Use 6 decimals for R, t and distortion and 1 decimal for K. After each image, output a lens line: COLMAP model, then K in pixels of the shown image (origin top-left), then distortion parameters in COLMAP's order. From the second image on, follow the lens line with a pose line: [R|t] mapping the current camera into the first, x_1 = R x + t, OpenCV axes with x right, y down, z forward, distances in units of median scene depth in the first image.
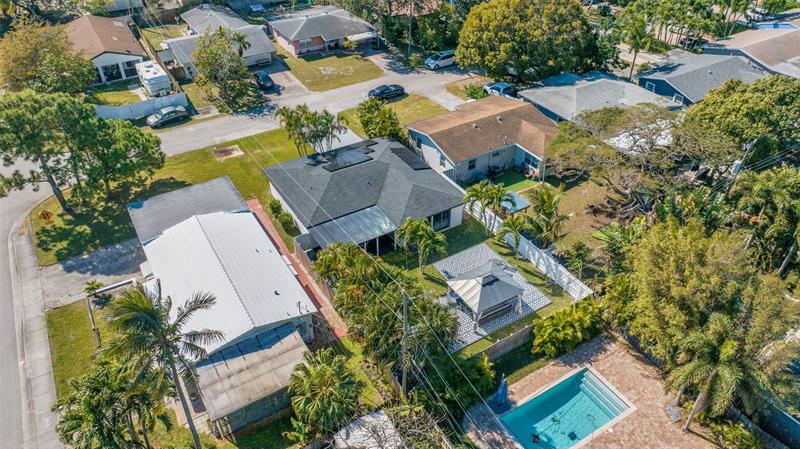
lens RADIAL K [[563.0, 0, 402.4], [0, 563.0, 224.0], [0, 0, 1]] dist [-0.039373, 0.039608]
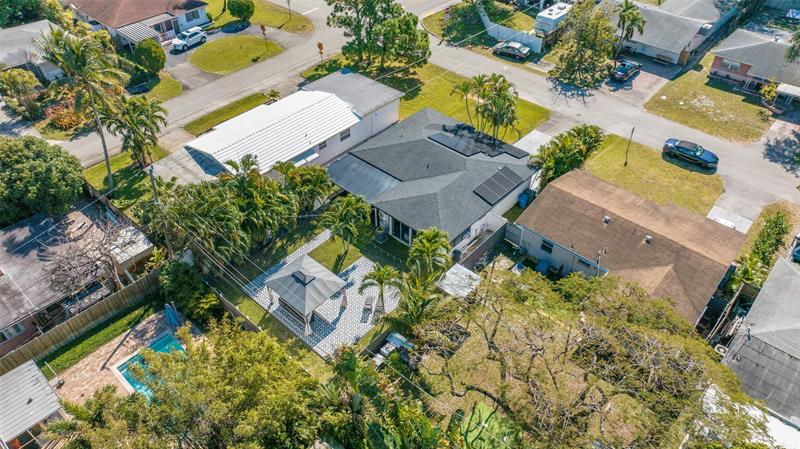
lens RADIAL K [[563.0, 0, 402.4], [0, 563.0, 224.0], [0, 0, 1]] dist [-0.039373, 0.039608]
pose [[0.280198, 0.631981, -0.722557, 0.493897], [-0.578068, 0.712013, 0.398592, -0.261210], [0.766372, 0.306002, 0.564833, 0.344919]]
